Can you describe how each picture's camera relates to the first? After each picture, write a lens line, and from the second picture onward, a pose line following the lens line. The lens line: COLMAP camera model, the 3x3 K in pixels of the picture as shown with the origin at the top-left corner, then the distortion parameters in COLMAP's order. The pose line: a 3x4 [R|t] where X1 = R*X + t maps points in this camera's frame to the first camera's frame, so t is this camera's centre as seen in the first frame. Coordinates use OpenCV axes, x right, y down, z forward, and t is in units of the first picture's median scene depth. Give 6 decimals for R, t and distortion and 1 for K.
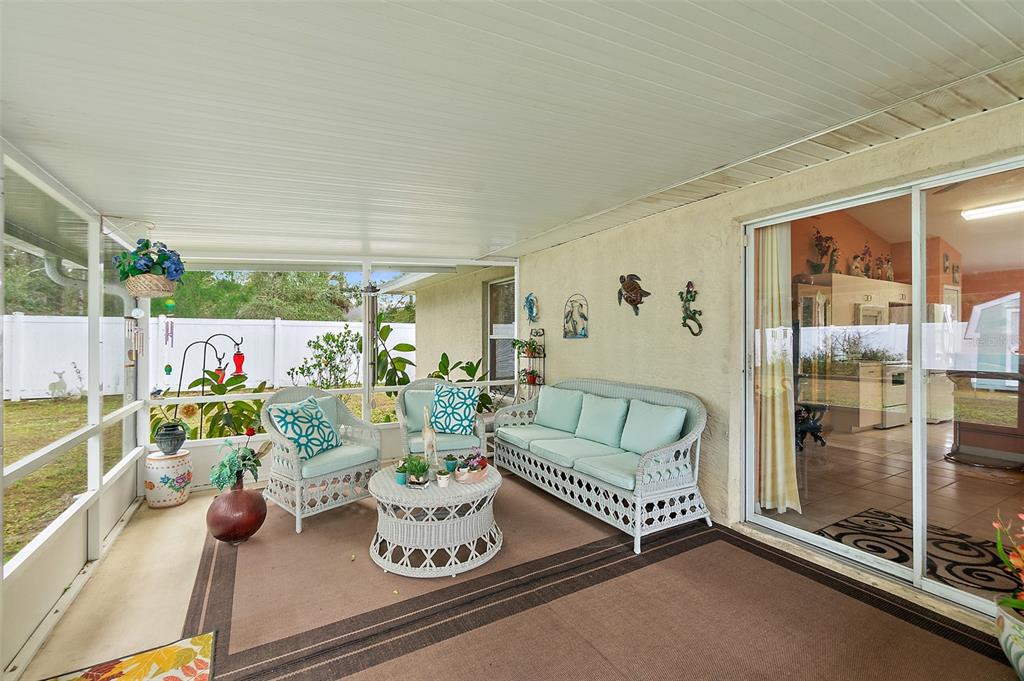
lens RADIAL K [[448.5, 0, 509.4], [0, 448.5, 336.1], [0, 0, 1]] dist [-0.002914, 0.001850]
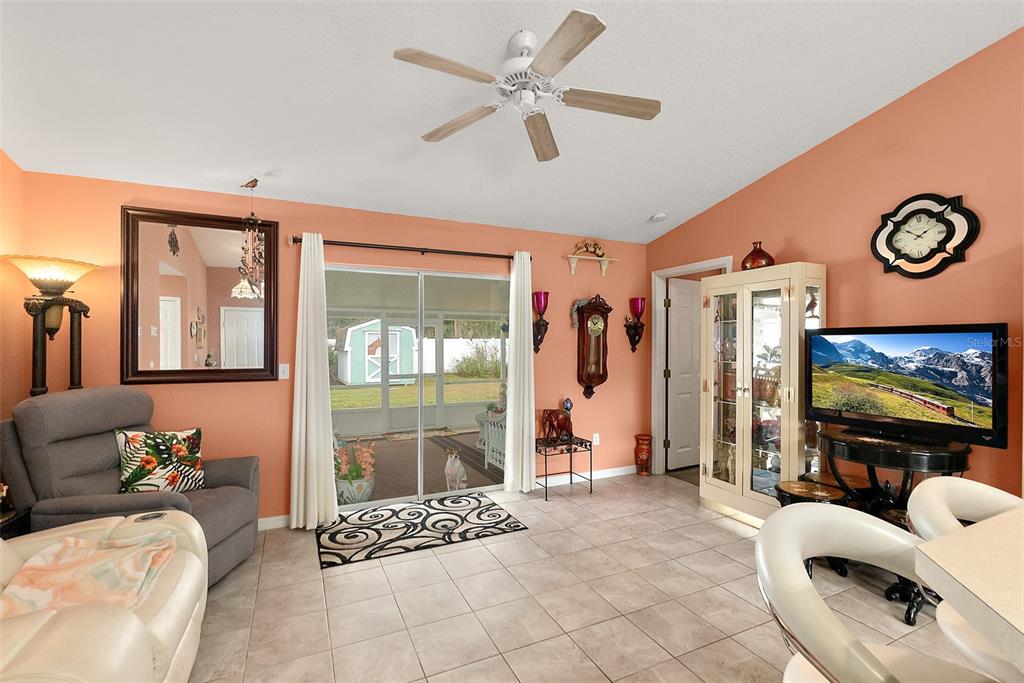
lens RADIAL K [[448.5, 0, 502.7], [0, 448.5, 347.3], [0, 0, 1]] dist [-0.002914, 0.001850]
pose [[-0.080826, 0.000060, -0.996728, 2.146849], [-0.001457, 0.999999, 0.000179, -0.041095], [0.996727, 0.001467, -0.080825, 1.189036]]
